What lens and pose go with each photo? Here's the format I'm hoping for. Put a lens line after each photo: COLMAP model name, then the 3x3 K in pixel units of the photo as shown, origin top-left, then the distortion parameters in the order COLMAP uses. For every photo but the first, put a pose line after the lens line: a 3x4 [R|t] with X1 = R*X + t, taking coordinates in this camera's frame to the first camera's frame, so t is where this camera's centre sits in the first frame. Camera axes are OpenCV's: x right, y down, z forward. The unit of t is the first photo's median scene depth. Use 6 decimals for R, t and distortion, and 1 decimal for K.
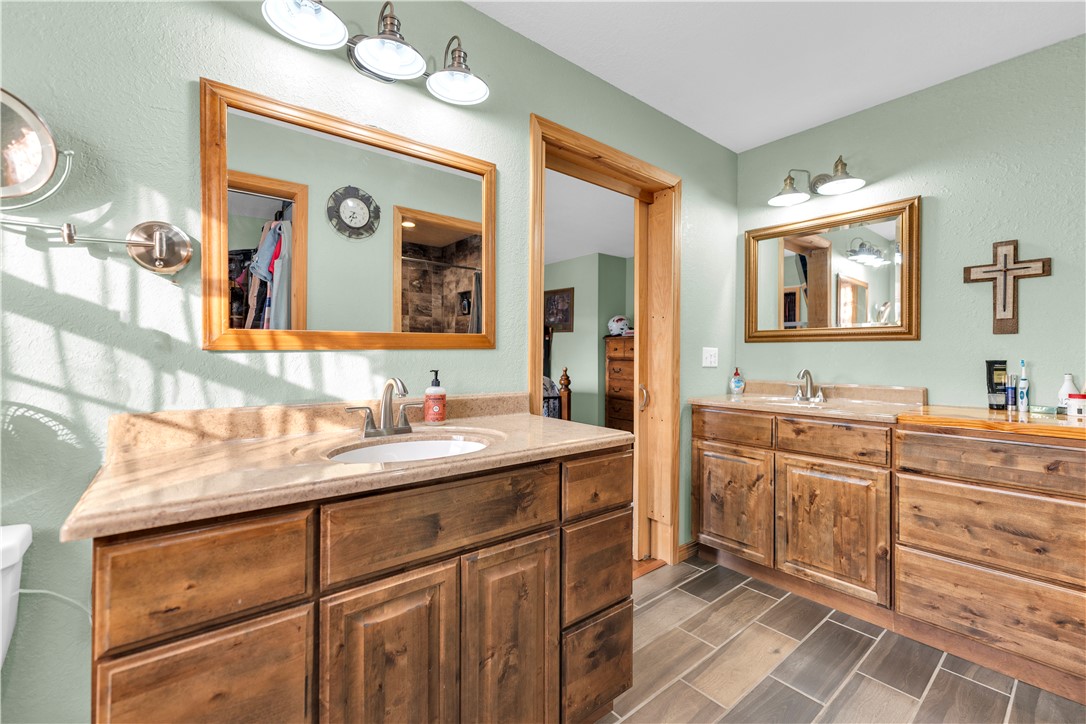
lens RADIAL K [[442.4, 0, 541.6], [0, 442.4, 357.3], [0, 0, 1]] dist [-0.000353, -0.000125]
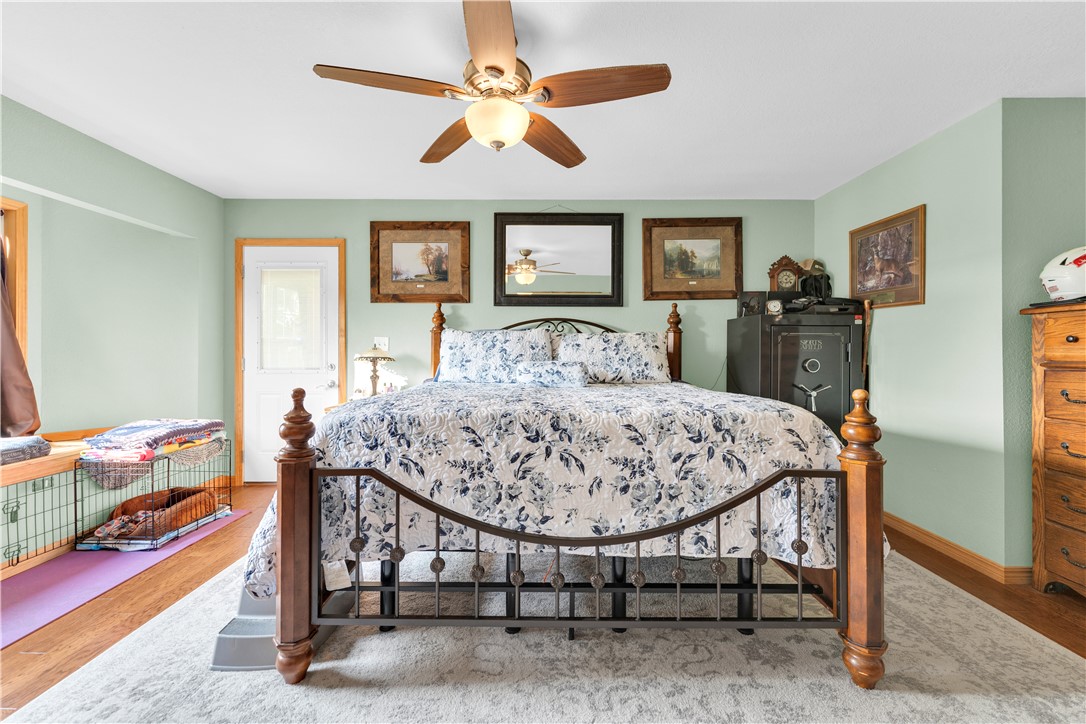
lens RADIAL K [[442.4, 0, 538.5], [0, 442.4, 353.1], [0, 0, 1]] dist [-0.000353, -0.000125]
pose [[0.766453, -0.007826, -0.642253, 0.062635], [0.001959, 0.999950, -0.009848, -0.003447], [0.642297, 0.006290, 0.766430, 0.426882]]
